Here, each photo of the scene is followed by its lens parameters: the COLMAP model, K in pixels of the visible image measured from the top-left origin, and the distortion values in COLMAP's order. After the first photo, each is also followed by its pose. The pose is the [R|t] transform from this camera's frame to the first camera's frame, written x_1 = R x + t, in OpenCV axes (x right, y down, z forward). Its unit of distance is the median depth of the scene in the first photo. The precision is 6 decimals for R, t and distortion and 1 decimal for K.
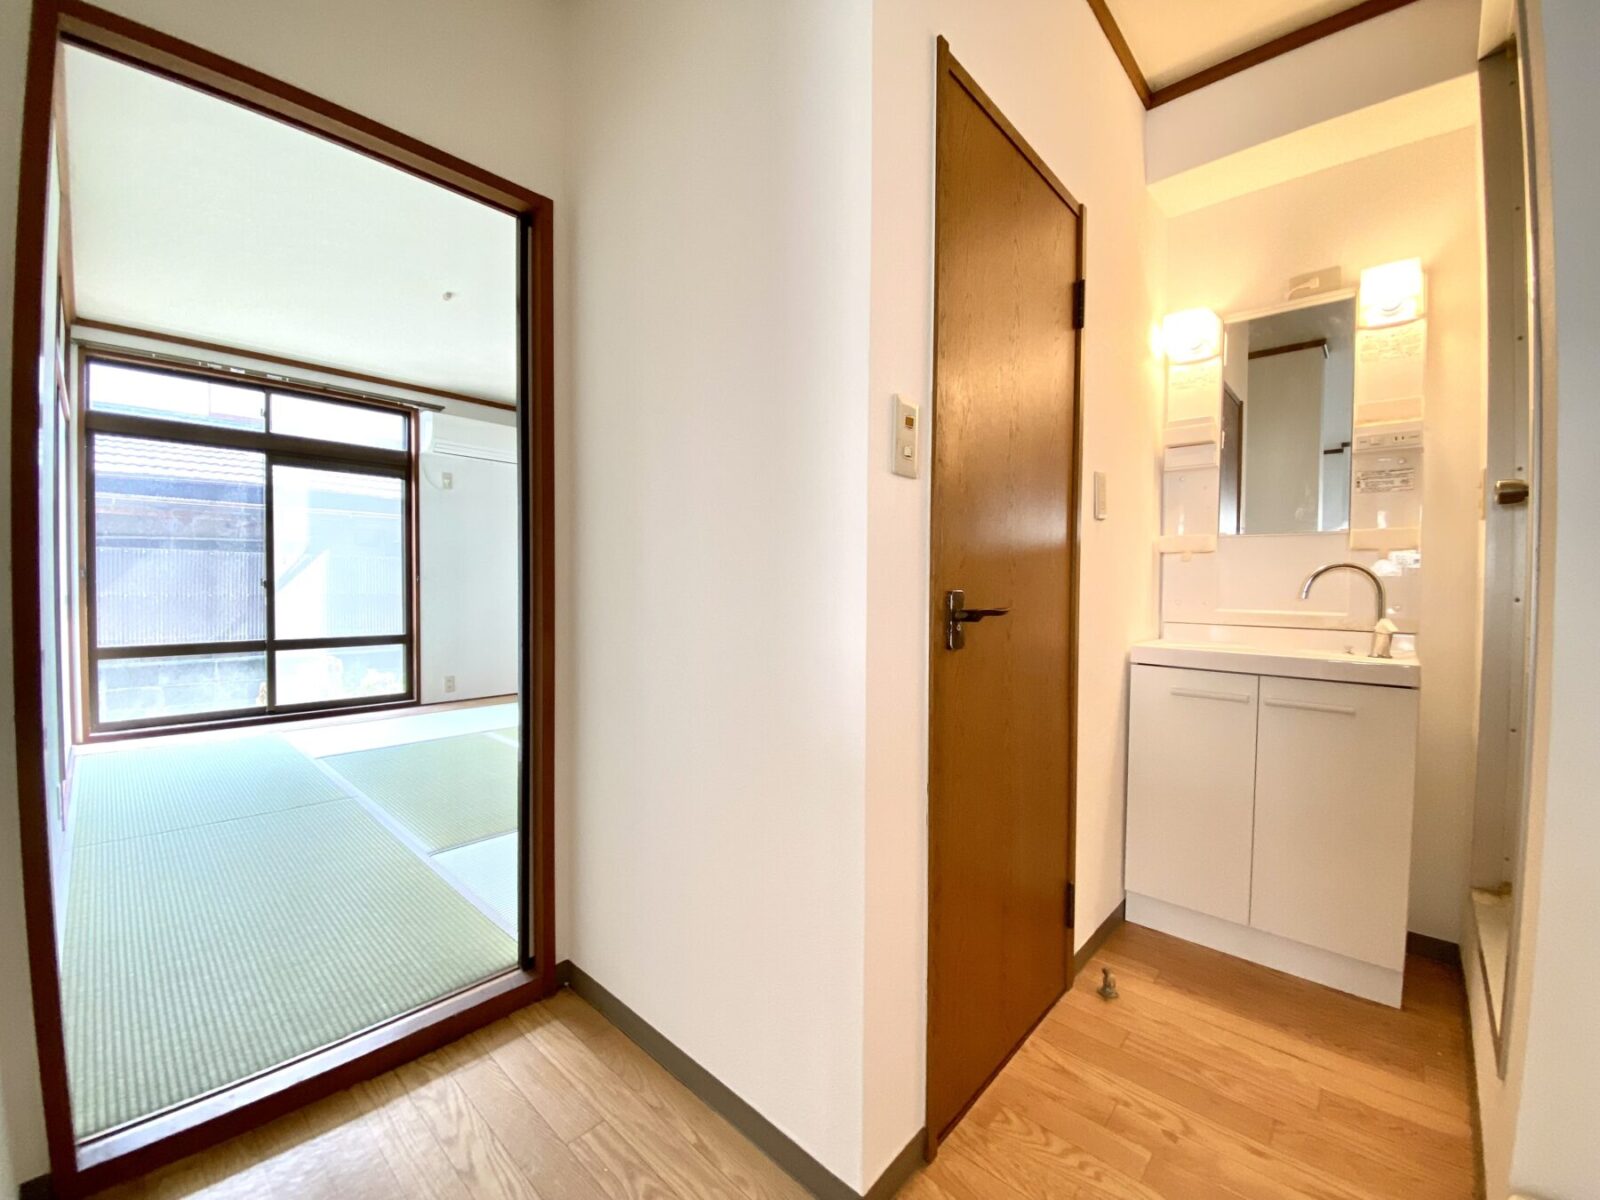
lens RADIAL K [[642.5, 0, 800.0], [0, 642.5, 600.0], [0, 0, 1]] dist [-0.000234, -0.006085]
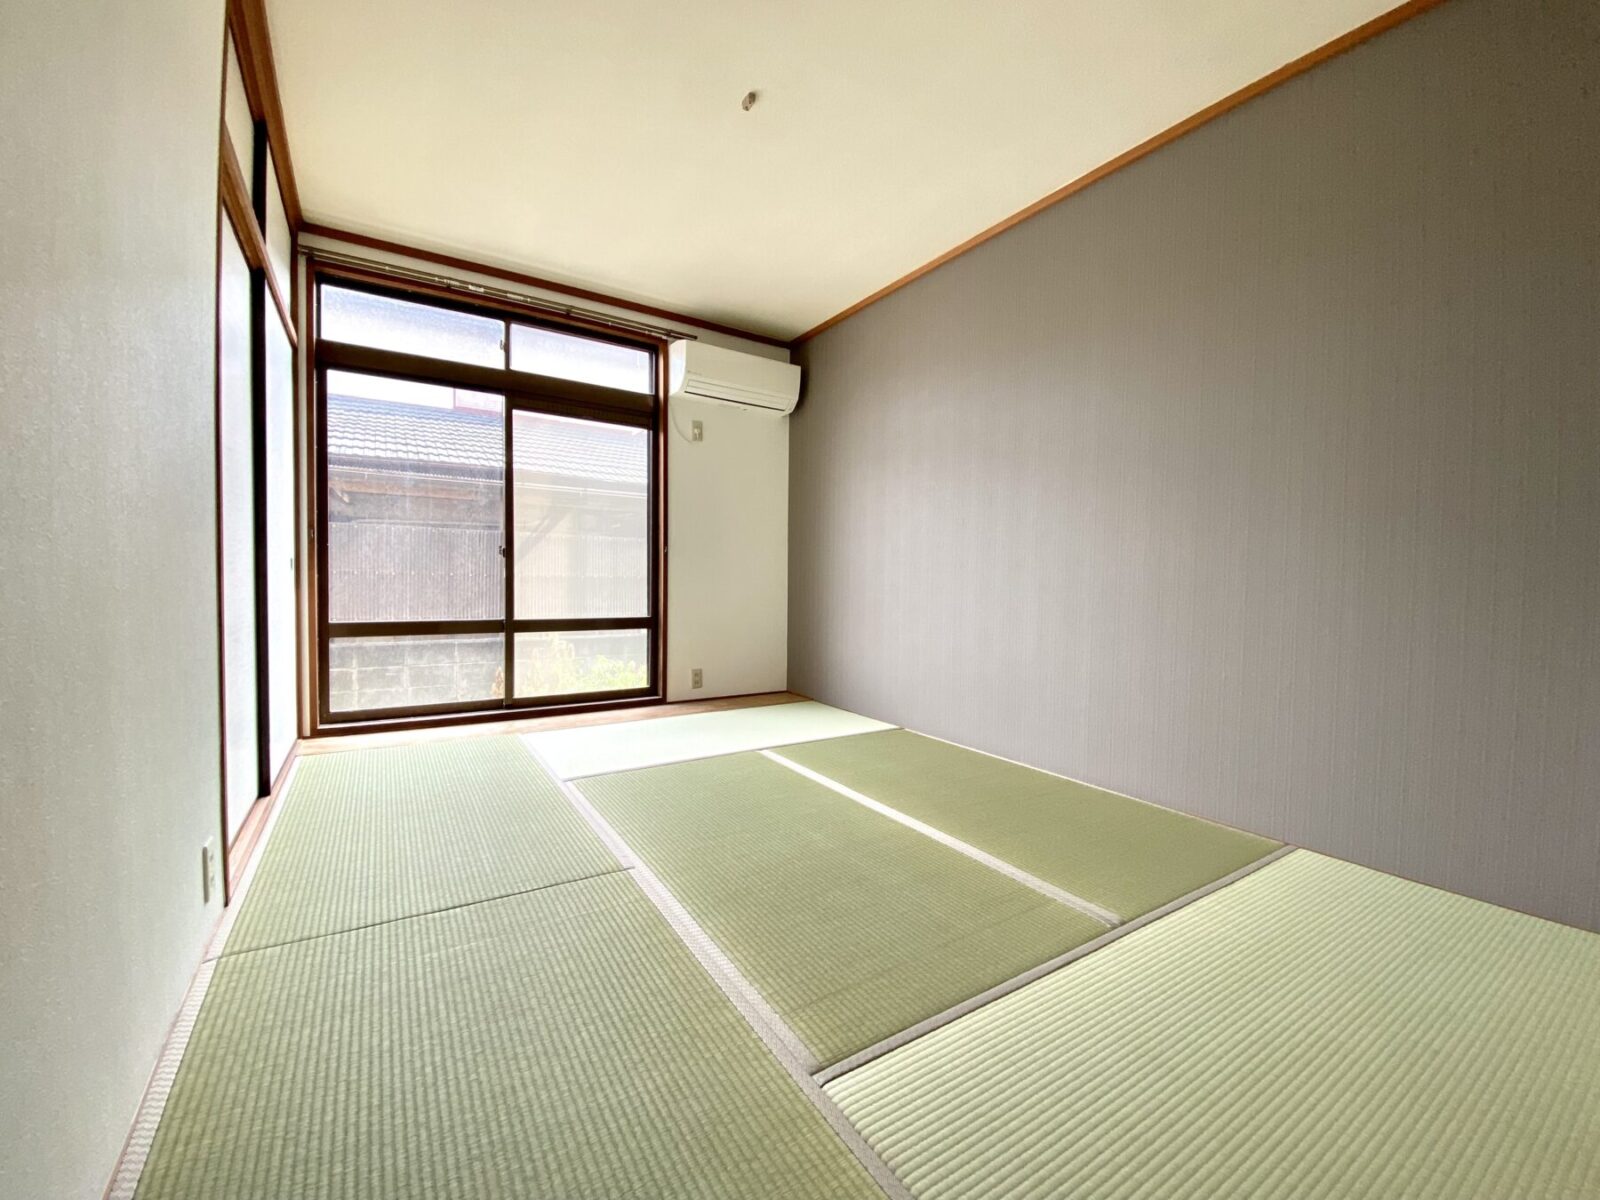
lens RADIAL K [[682.1, 0, 845.2], [0, 682.1, 596.0], [0, 0, 1]] dist [-0.000390, -0.000212]
pose [[0.974164, 0.014605, -0.225368, -0.192493], [-0.013338, 0.999886, 0.007146, 0.018982], [0.225447, -0.003956, 0.974247, 0.224768]]
